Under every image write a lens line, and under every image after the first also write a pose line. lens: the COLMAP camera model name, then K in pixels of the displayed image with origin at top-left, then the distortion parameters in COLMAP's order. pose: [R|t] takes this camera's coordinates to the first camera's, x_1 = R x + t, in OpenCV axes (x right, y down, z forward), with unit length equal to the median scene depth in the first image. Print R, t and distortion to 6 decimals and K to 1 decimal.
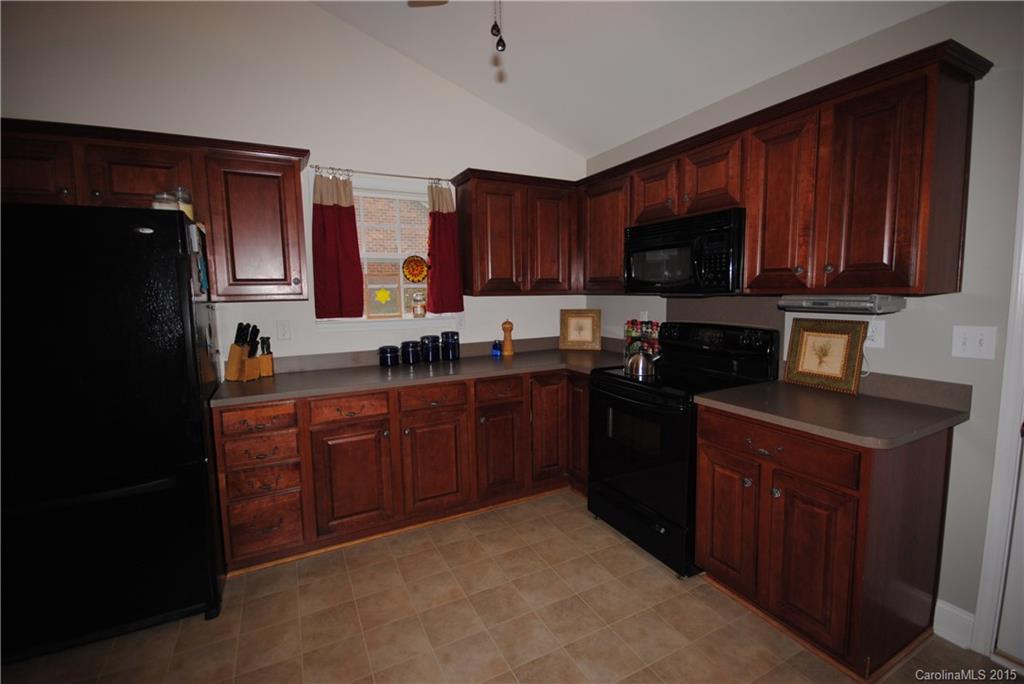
lens RADIAL K [[449.9, 0, 508.1], [0, 449.9, 337.7], [0, 0, 1]] dist [-0.003713, -0.003808]
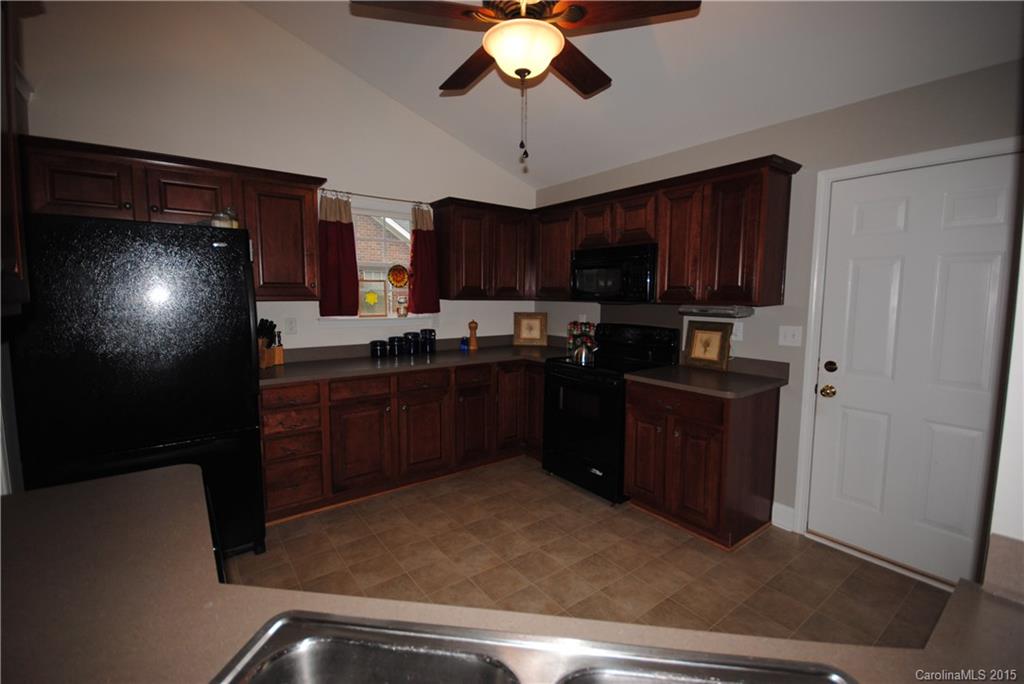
lens RADIAL K [[449.9, 0, 506.2], [0, 449.9, 338.3], [0, 0, 1]] dist [-0.003713, -0.003808]
pose [[0.986347, 0.006681, 0.164542, -0.177592], [-0.005591, 0.999959, -0.007083, 0.027171], [-0.164583, 0.006066, 0.986345, -0.324315]]
